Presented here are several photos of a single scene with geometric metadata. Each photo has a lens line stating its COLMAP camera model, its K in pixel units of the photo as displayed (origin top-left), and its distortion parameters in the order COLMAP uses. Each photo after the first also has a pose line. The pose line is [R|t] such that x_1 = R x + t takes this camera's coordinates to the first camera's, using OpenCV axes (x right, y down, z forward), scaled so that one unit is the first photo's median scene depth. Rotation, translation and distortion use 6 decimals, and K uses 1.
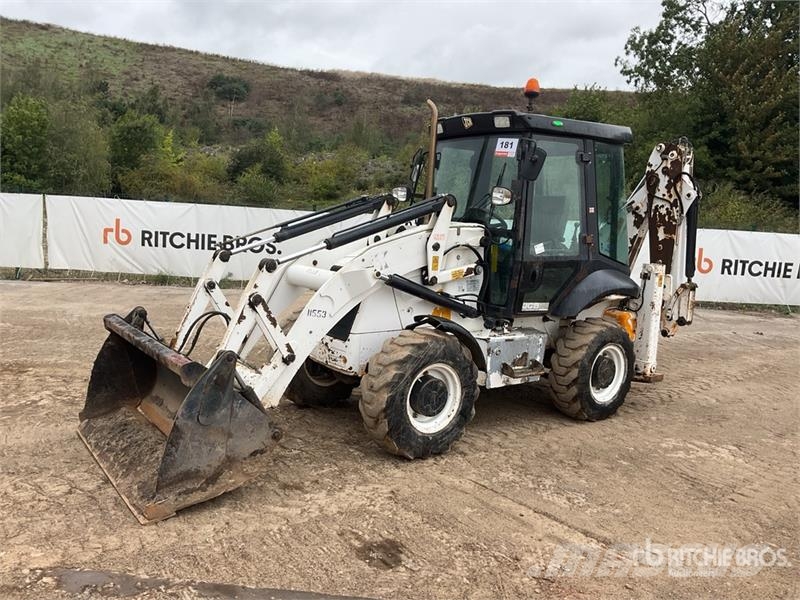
lens RADIAL K [[651.6, 0, 377.1], [0, 651.6, 295.9], [0, 0, 1]] dist [0.075168, -0.123756]
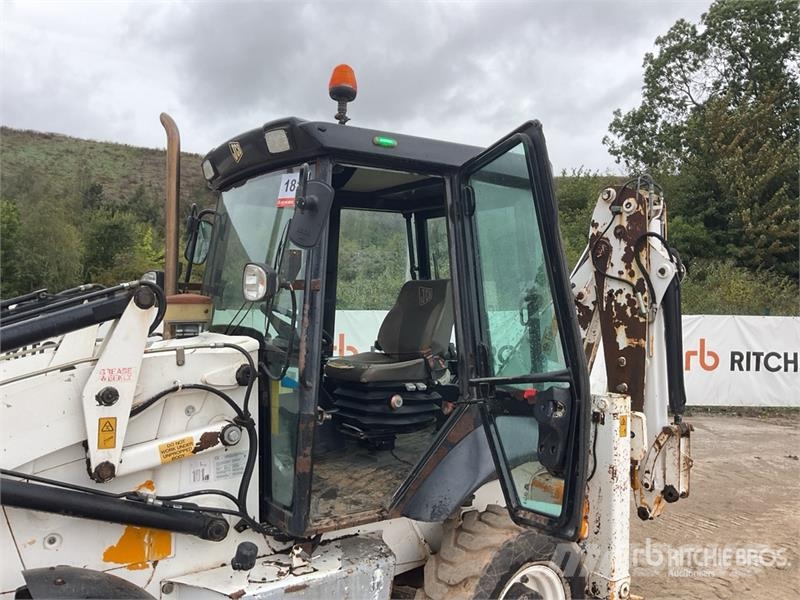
lens RADIAL K [[651.6, 0, 378.6], [0, 651.6, 305.3], [0, 0, 1]] dist [0.075168, -0.123756]
pose [[0.999367, -0.034963, -0.006630, 0.052754], [0.033883, 0.991829, -0.122990, -0.014114], [0.010876, 0.122687, 0.992386, 0.099486]]
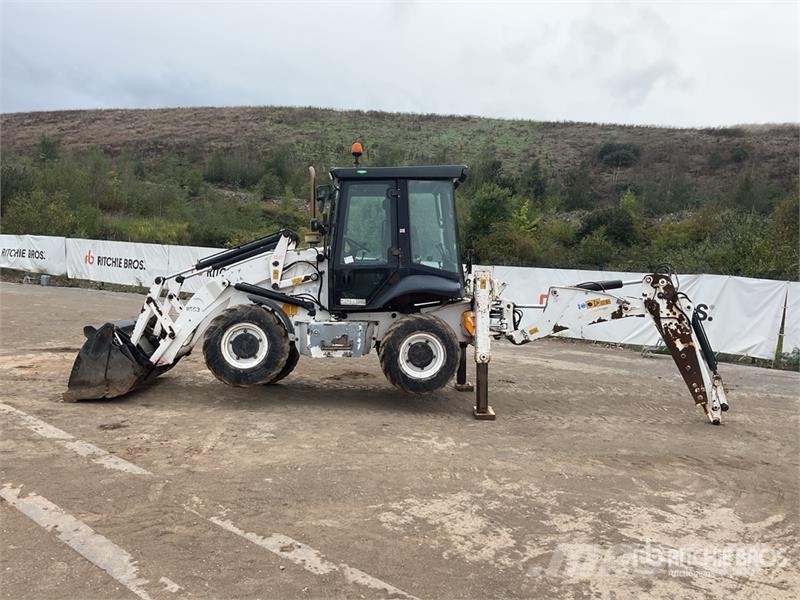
lens RADIAL K [[651.6, 0, 396.9], [0, 651.6, 293.3], [0, 0, 1]] dist [0.075168, -0.123756]
pose [[0.837363, 0.024540, -0.546096, 0.230833], [-0.080662, 0.993603, -0.079035, 0.019791], [0.540663, 0.110231, 0.833986, -0.041555]]
